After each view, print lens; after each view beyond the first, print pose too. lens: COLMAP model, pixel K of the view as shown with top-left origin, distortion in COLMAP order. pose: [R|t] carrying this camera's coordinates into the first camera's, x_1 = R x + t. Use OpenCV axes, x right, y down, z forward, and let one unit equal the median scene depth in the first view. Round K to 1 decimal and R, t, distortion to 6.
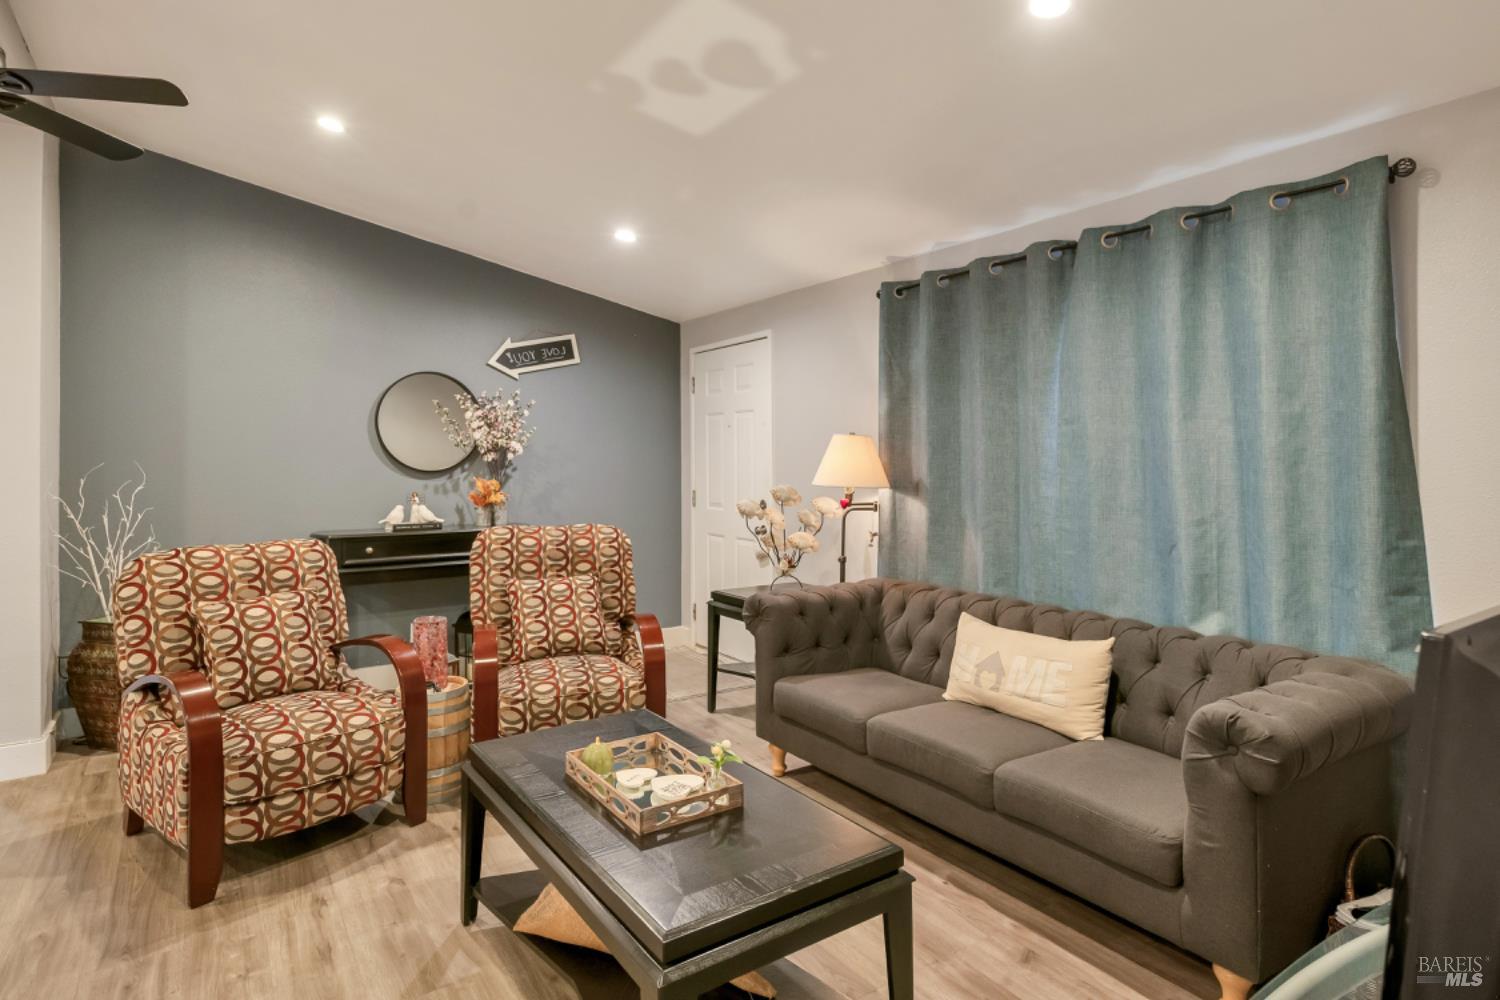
lens RADIAL K [[812.3, 0, 750.7], [0, 812.3, 455.1], [0, 0, 1]] dist [0.010852, -0.005530]
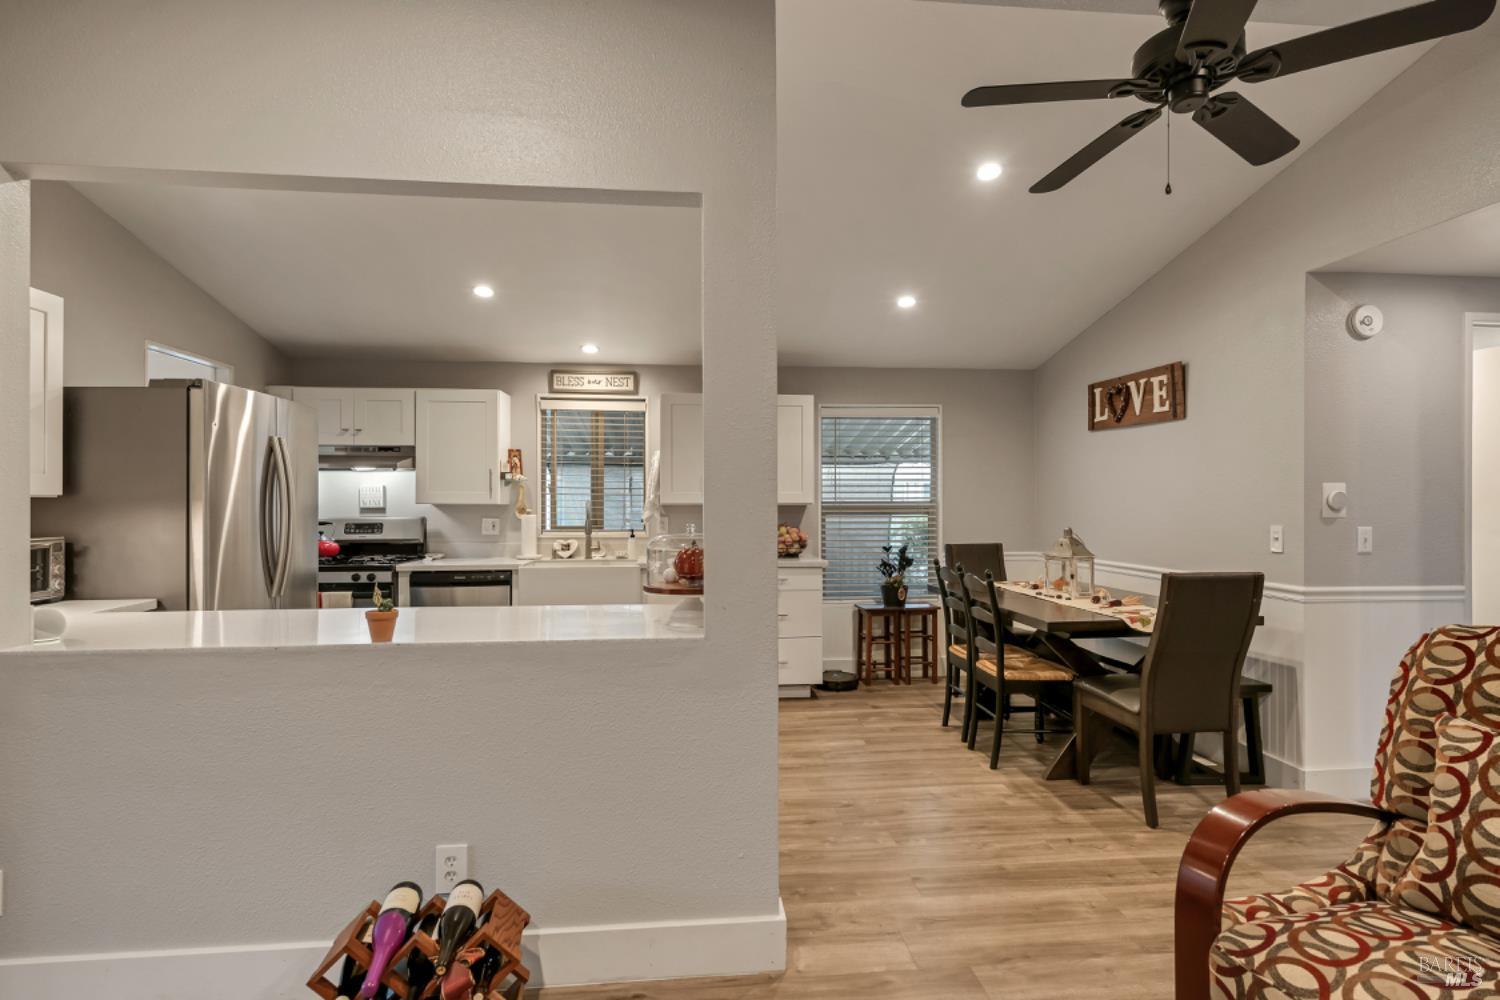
lens RADIAL K [[767.4, 0, 762.4], [0, 767.4, 509.8], [0, 0, 1]] dist [-0.001848, -0.000963]
pose [[-0.467556, 0.011872, -0.883884, 0.039284], [0.008343, 0.999925, 0.009017, 0.020079], [0.883924, -0.003158, -0.467620, 0.775752]]
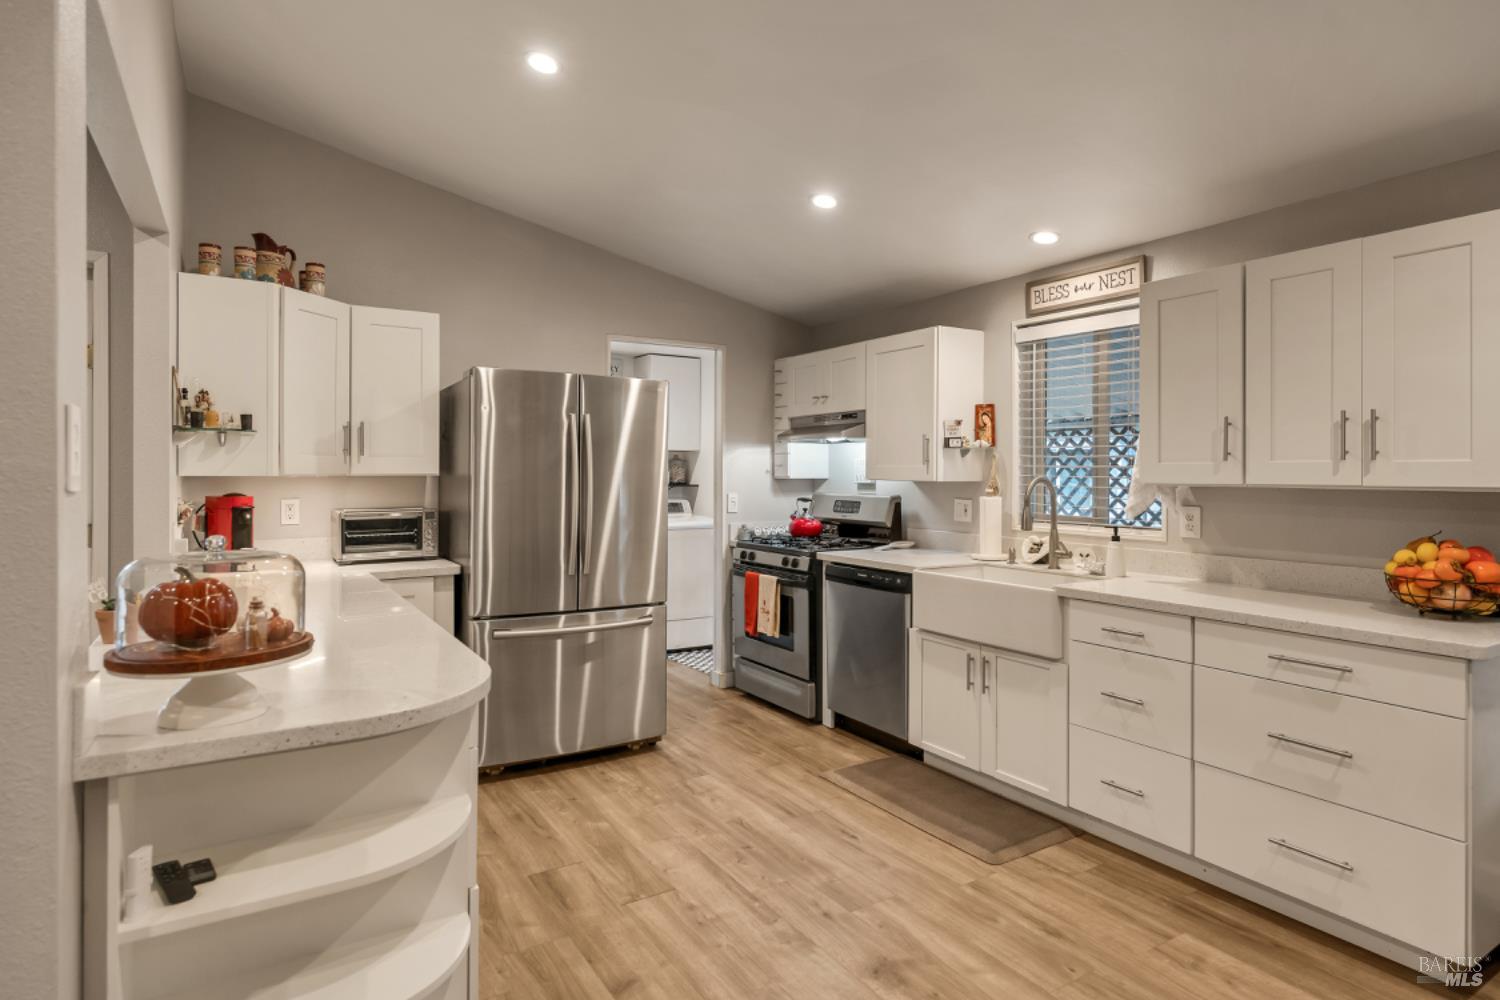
lens RADIAL K [[812.3, 0, 751.2], [0, 812.3, 473.1], [0, 0, 1]] dist [0.010852, -0.005530]
pose [[-0.999678, 0.005088, 0.024857, -0.903247], [0.004971, 0.999976, -0.004750, 0.009889], [-0.024881, -0.004625, -0.999680, 0.794984]]
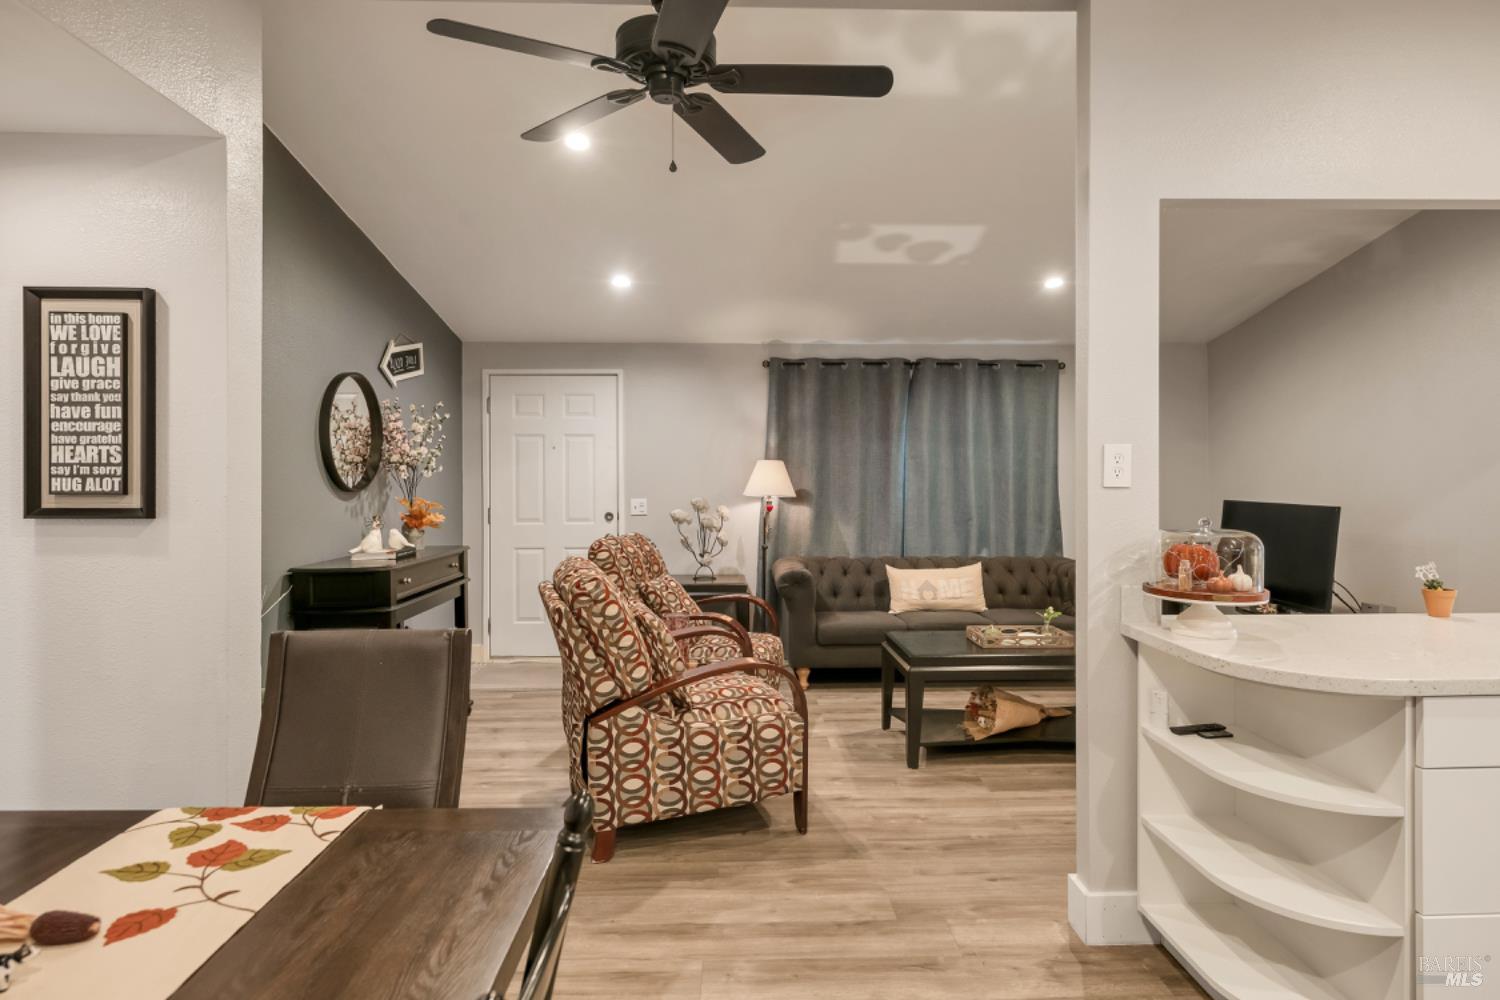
lens RADIAL K [[812.3, 0, 750.7], [0, 812.3, 481.4], [0, 0, 1]] dist [0.010852, -0.005530]
pose [[0.543406, -0.001300, 0.839469, -1.393828], [-0.004058, 0.999983, 0.004176, 0.007430], [-0.839460, -0.005675, 0.543391, 0.306823]]
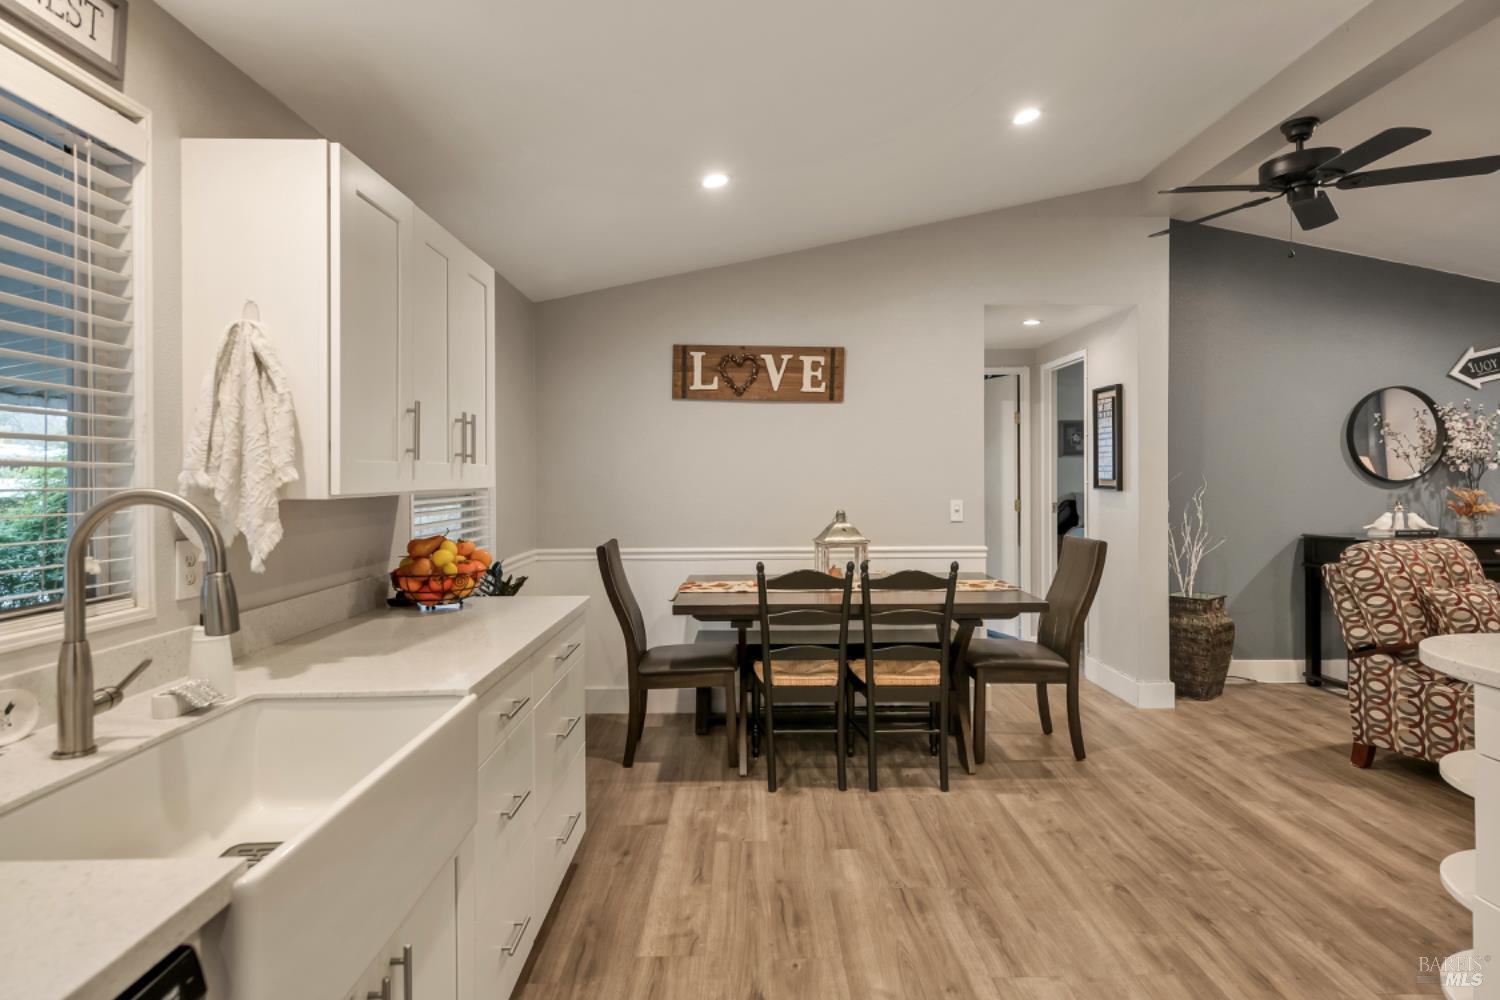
lens RADIAL K [[812.3, 0, 753.4], [0, 812.3, 476.8], [0, 0, 1]] dist [0.010852, -0.005530]
pose [[0.833345, 0.002252, -0.552748, -0.797112], [0.003527, 0.999950, 0.009390, 0.001920], [0.552742, -0.009775, 0.833295, -0.531533]]
